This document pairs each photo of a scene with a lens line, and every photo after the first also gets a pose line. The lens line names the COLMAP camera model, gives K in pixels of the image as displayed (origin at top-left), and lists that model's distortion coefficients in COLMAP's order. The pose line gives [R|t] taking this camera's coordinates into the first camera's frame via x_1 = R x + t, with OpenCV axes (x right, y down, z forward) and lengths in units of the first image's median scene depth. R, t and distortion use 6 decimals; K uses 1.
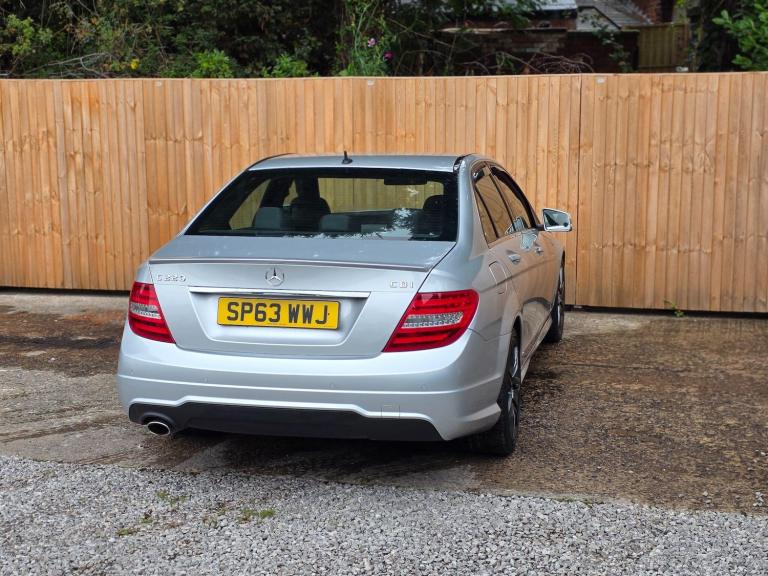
lens RADIAL K [[1154.4, 0, 376.2], [0, 1154.4, 288.0], [0, 0, 1]] dist [0.091515, 0.000000]
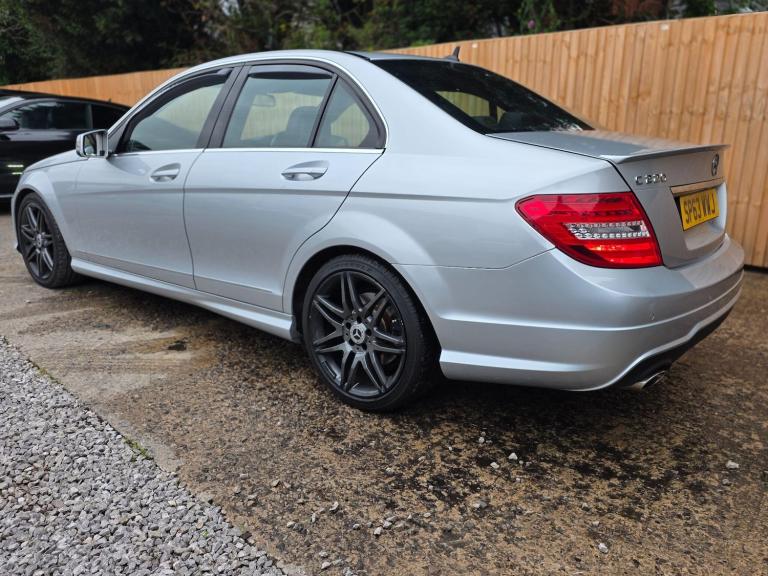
lens RADIAL K [[607.4, 0, 391.5], [0, 607.4, 290.6], [0, 0, 1]] dist [0.059538, -0.064692]
pose [[0.860629, 0.147222, -0.487486, 0.284134], [-0.094719, 0.986871, 0.130817, 0.001466], [0.500346, -0.066411, 0.863275, 0.398355]]
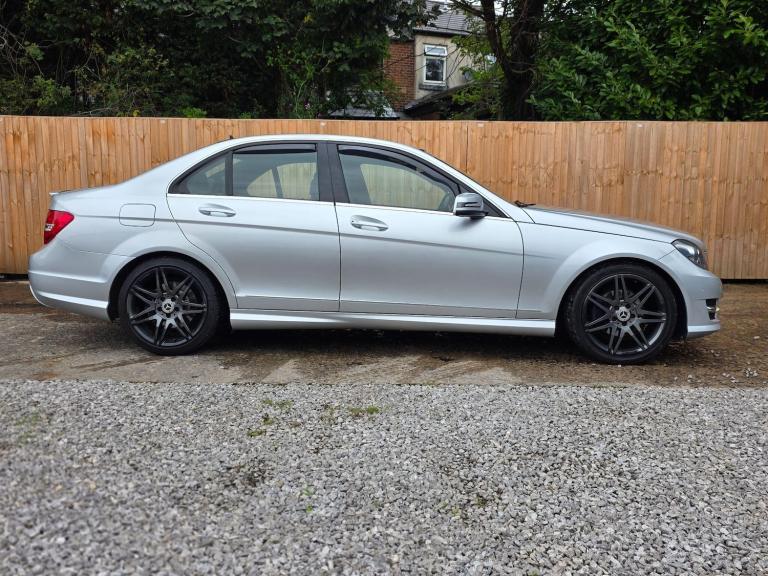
lens RADIAL K [[671.9, 0, 394.5], [0, 671.9, 280.4], [0, 0, 1]] dist [0.085478, -0.093579]
pose [[0.973217, -0.017369, 0.229231, -0.118596], [0.025457, 0.999152, -0.032374, 0.047240], [-0.228475, 0.037343, 0.972833, 0.182820]]
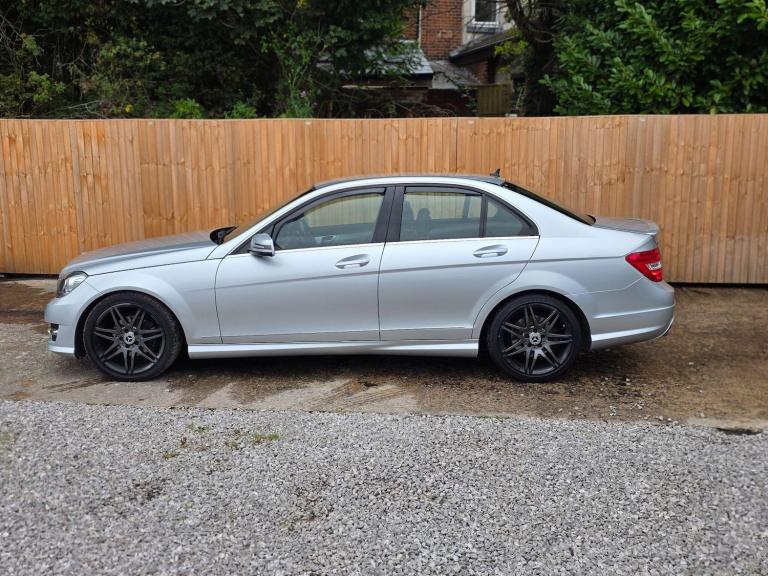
lens RADIAL K [[804.5, 0, 381.4], [0, 804.5, 279.9], [0, 0, 1]] dist [0.063781, 0.000000]
pose [[0.992218, -0.021871, 0.122575, -0.042467], [0.020029, 0.999667, 0.016242, -0.001953], [-0.122890, -0.013661, 0.992326, 0.021350]]
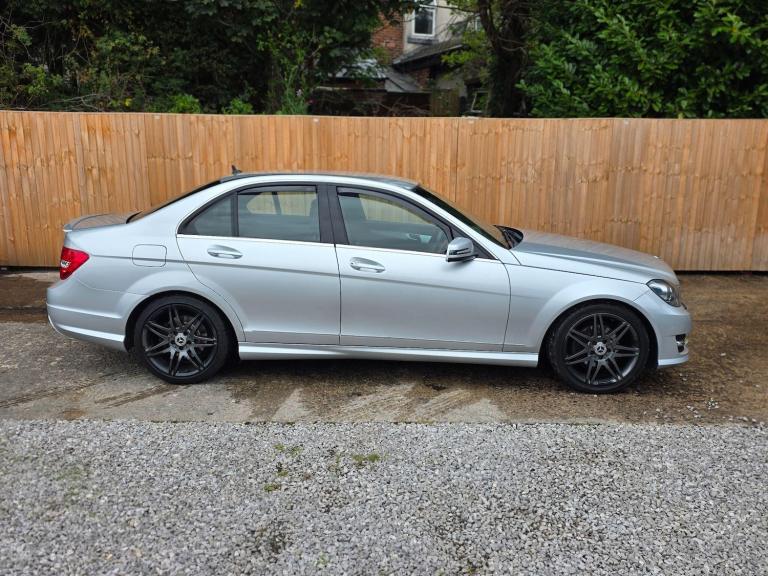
lens RADIAL K [[671.9, 0, 391.9], [0, 671.9, 288.6], [0, 0, 1]] dist [0.085478, -0.093579]
pose [[0.969322, -0.040087, 0.242503, -0.132109], [0.024477, 0.997450, 0.067043, -0.021924], [-0.244572, -0.059051, 0.967831, 0.150461]]
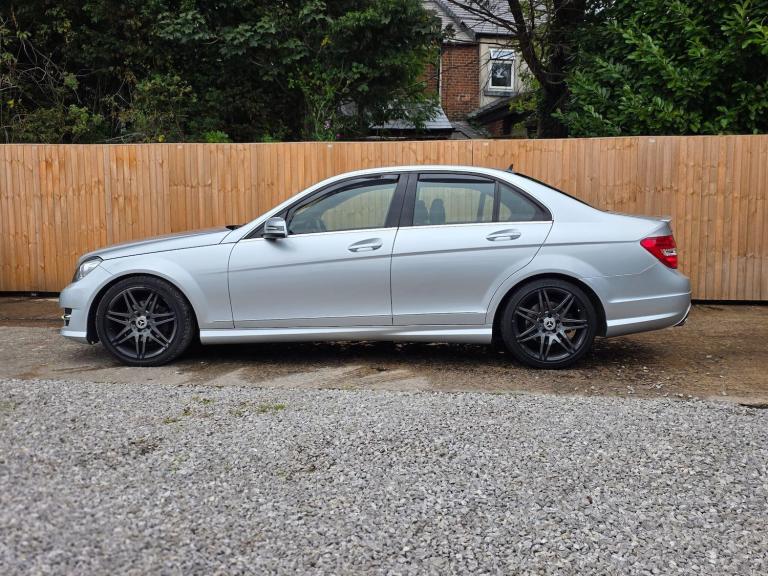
lens RADIAL K [[753.1, 0, 393.2], [0, 753.1, 279.7], [0, 0, 1]] dist [0.062084, 0.000000]
pose [[0.994299, -0.008037, 0.106327, -0.029175], [0.015124, 0.997704, -0.066018, 0.057462], [-0.105552, 0.067249, 0.992137, 0.062218]]
